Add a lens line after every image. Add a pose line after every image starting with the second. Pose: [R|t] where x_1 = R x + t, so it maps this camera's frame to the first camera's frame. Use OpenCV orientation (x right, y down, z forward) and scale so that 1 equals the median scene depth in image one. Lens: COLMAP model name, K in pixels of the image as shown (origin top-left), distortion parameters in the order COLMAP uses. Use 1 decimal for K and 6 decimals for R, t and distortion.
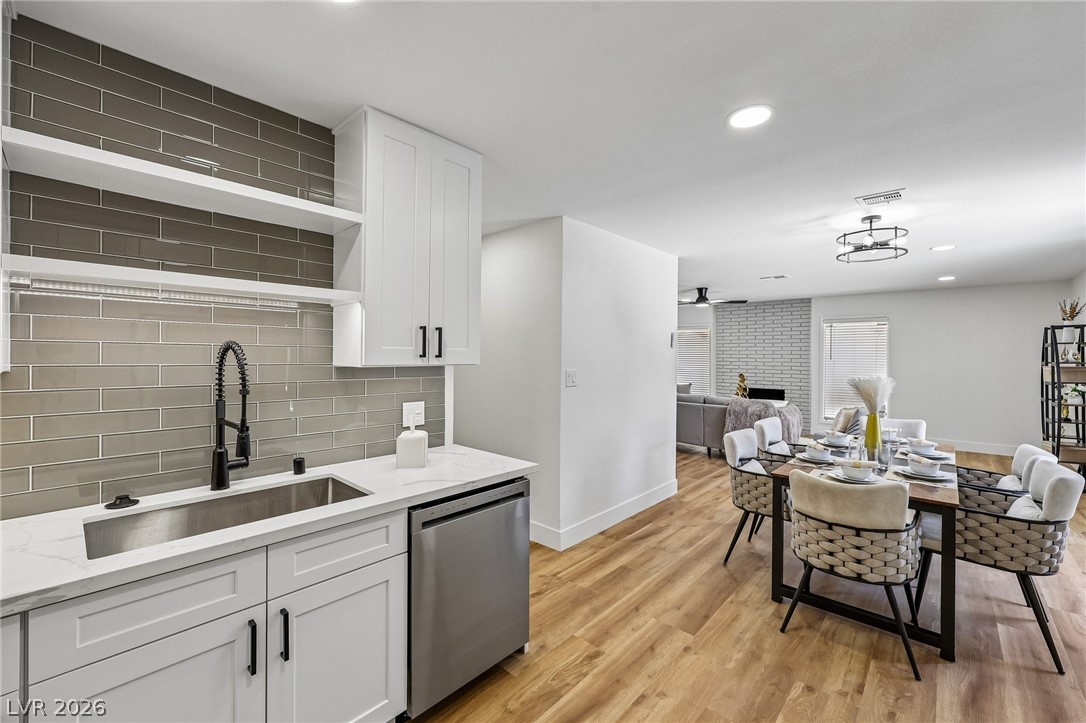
lens RADIAL K [[443.9, 0, 543.9], [0, 443.9, 357.9], [0, 0, 1]] dist [-0.002855, 0.001103]
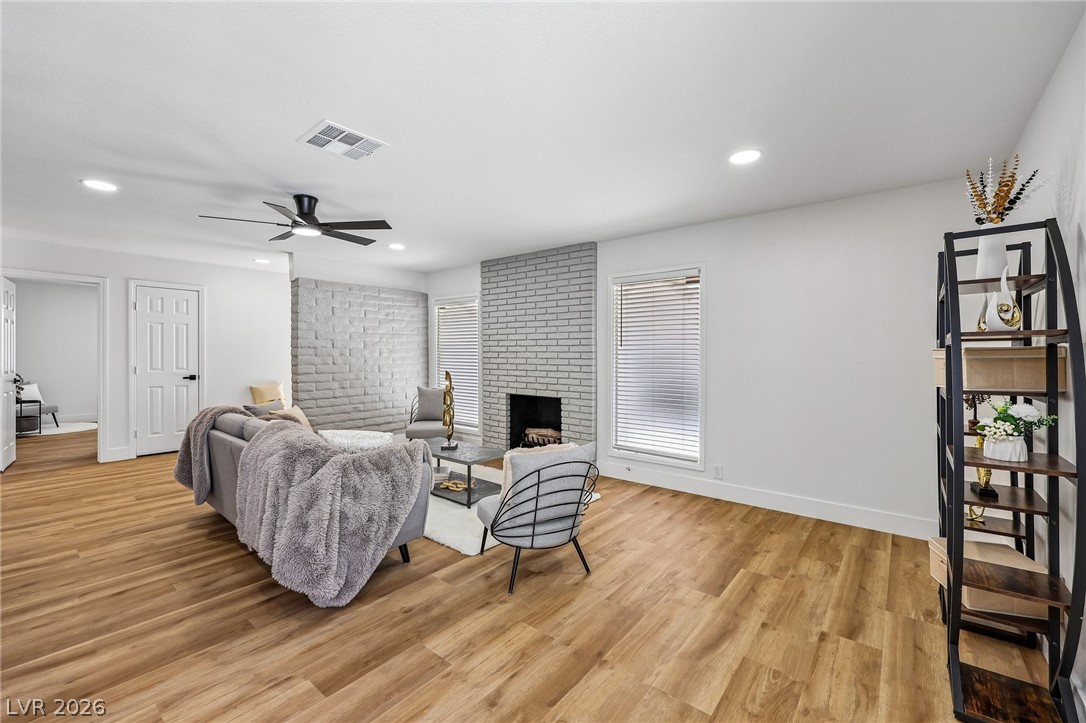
lens RADIAL K [[443.9, 0, 546.3], [0, 443.9, 363.0], [0, 0, 1]] dist [-0.002855, 0.001103]
pose [[0.997744, -0.000048, 0.067134, 1.484269], [-0.000914, 0.999897, 0.014300, 0.049652], [-0.067127, -0.014330, 0.997642, 1.233763]]
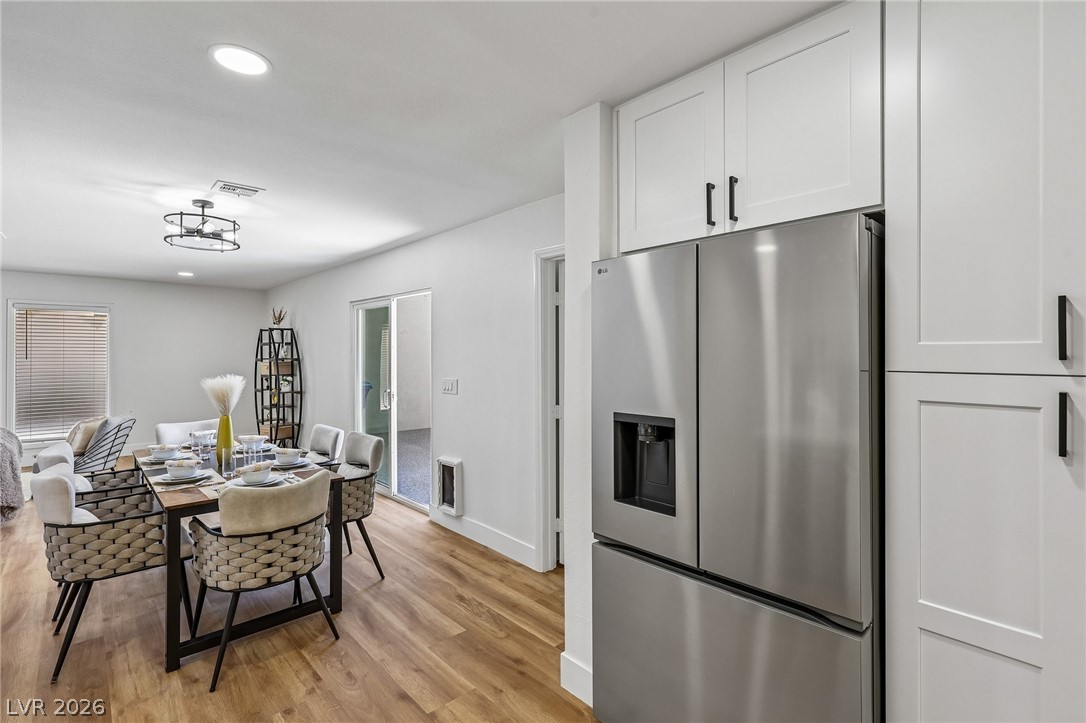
lens RADIAL K [[502.6, 0, 549.3], [0, 502.6, 351.2], [0, 0, 1]] dist [-0.005472, 0.001430]
pose [[0.074300, 0.001950, 0.997234, -0.292687], [0.007131, 0.999971, -0.002487, -0.002468], [-0.997210, 0.007296, 0.074284, 0.264161]]
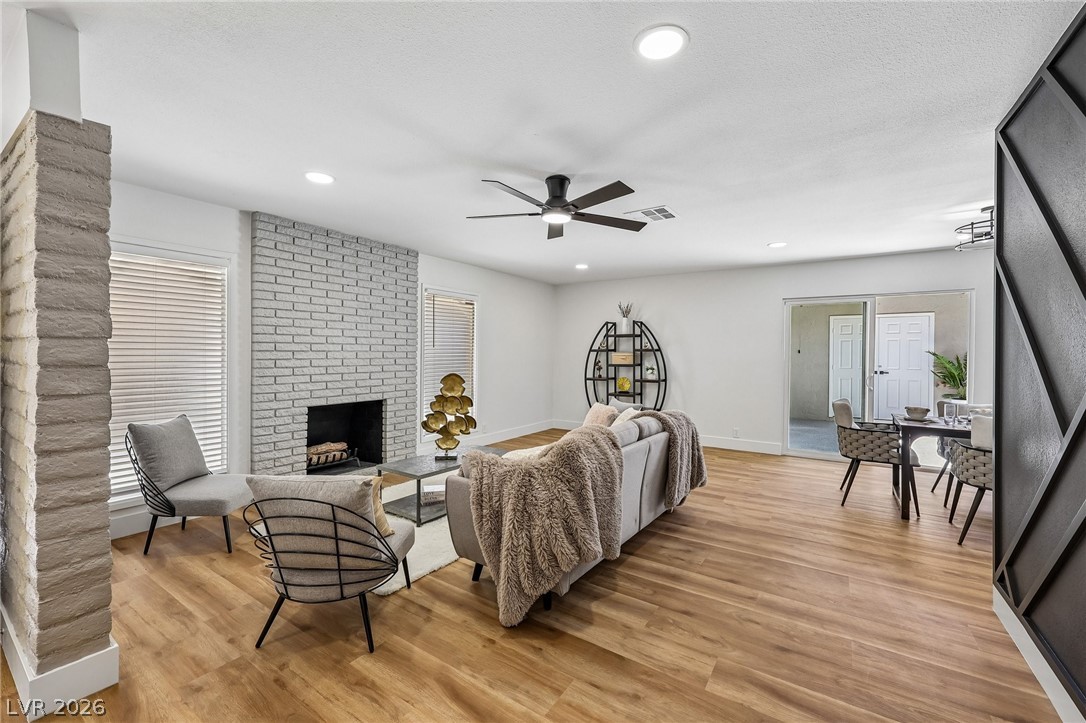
lens RADIAL K [[443.9, 0, 541.1], [0, 443.9, 356.6], [0, 0, 1]] dist [-0.002855, 0.001103]
pose [[-0.143822, -0.012434, 0.989525, -0.192592], [0.002171, 0.999915, 0.012880, 0.028751], [-0.989601, 0.004000, -0.143783, 2.716759]]
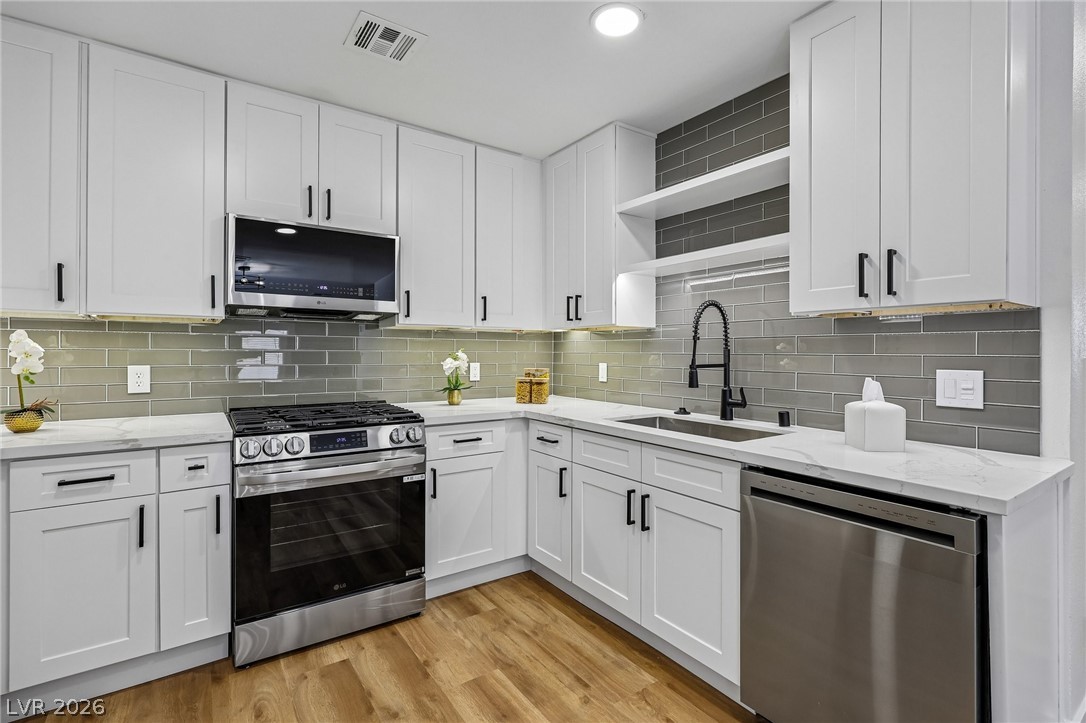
lens RADIAL K [[502.6, 0, 544.0], [0, 502.6, 351.6], [0, 0, 1]] dist [-0.005472, 0.001430]
pose [[-0.217745, -0.007786, -0.975975, 0.476515], [-0.010491, 0.999929, -0.005637, 0.072867], [0.975949, 0.009012, -0.217811, 0.504494]]
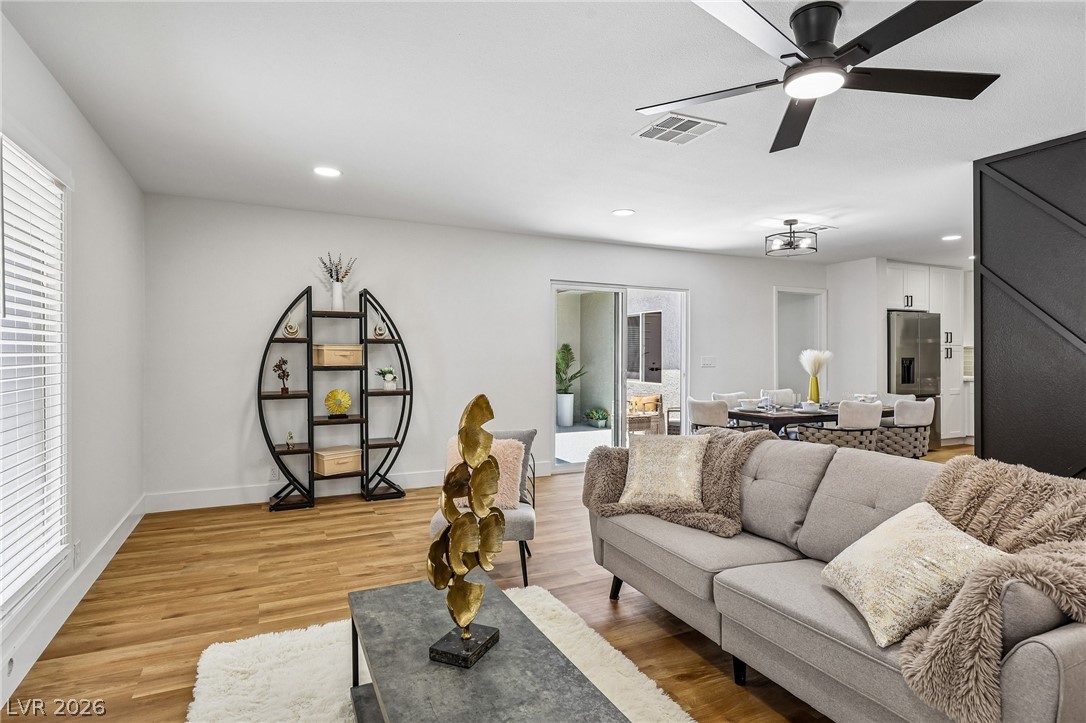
lens RADIAL K [[582.0, 0, 546.9], [0, 582.0, 350.5], [0, 0, 1]] dist [0.002289, 0.001106]
pose [[-0.928722, -0.005821, 0.370732, 0.941961], [-0.004882, 0.999982, 0.003472, 0.047115], [-0.370746, 0.001415, -0.928733, 3.363140]]
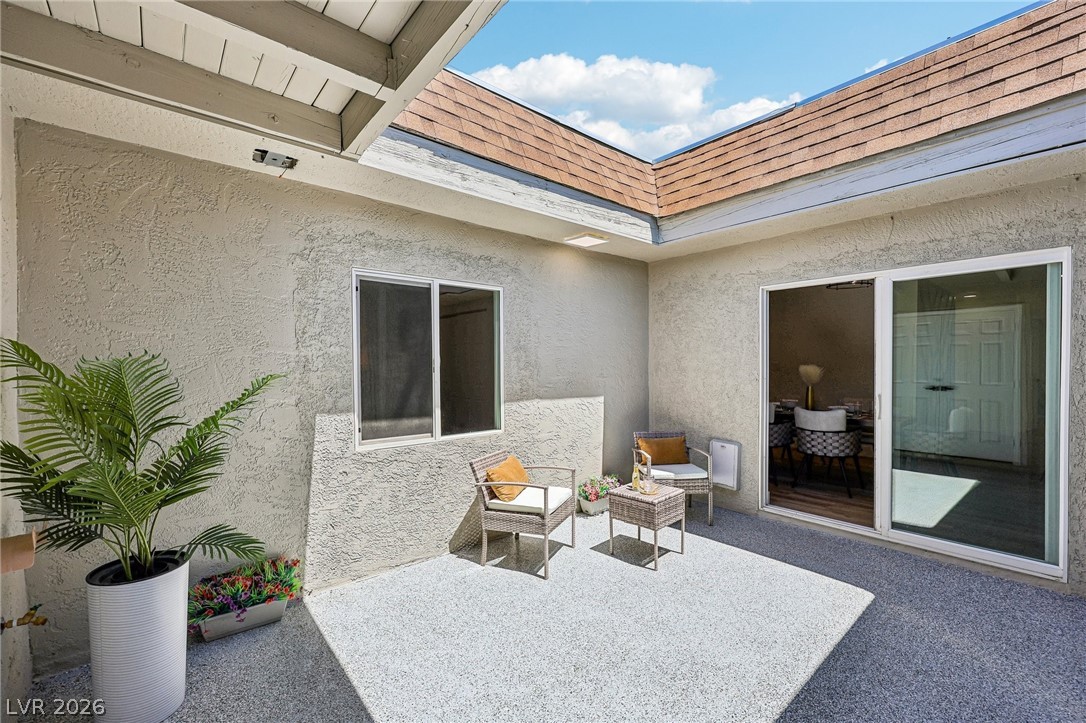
lens RADIAL K [[443.9, 0, 534.5], [0, 443.9, 368.5], [0, 0, 1]] dist [-0.002855, 0.001103]
pose [[-0.136227, 0.008167, -0.990644, 2.947135], [-0.001493, 0.999963, 0.008449, 0.050030], [0.990677, 0.002630, -0.136209, 0.169874]]
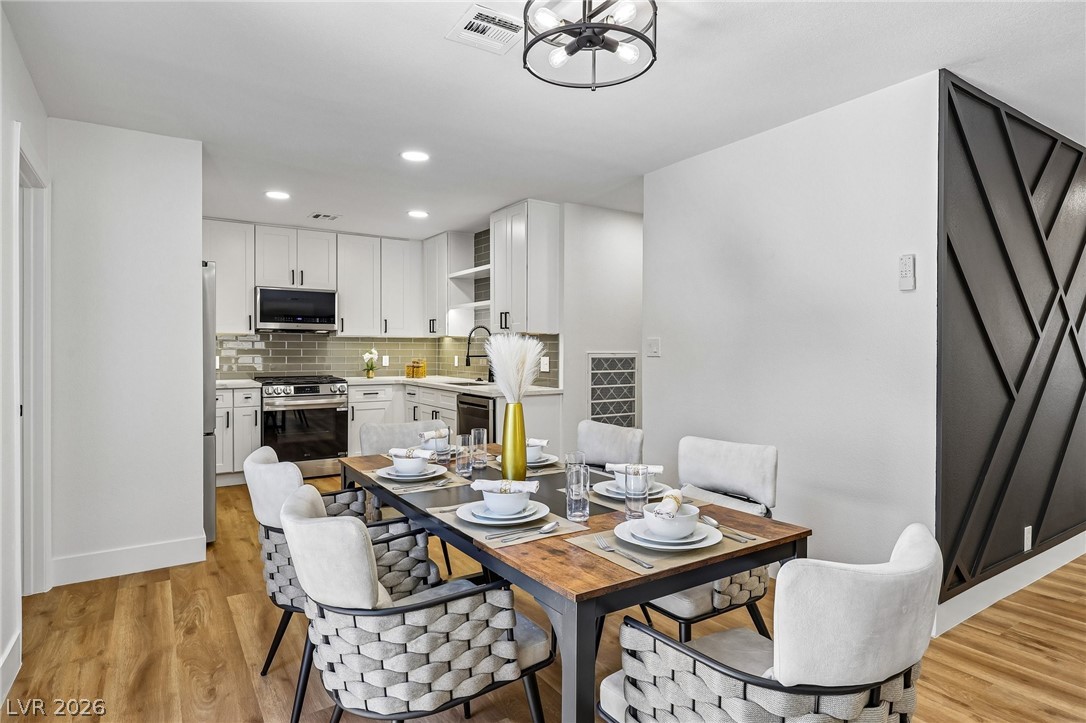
lens RADIAL K [[598.2, 0, 542.6], [0, 598.2, 351.3], [0, 0, 1]] dist [0.002250, 0.000660]
pose [[-0.248090, -0.003495, -0.968731, 1.619829], [-0.010173, 0.999948, -0.001002, 0.071867], [0.968683, 0.009606, -0.248113, 1.352935]]
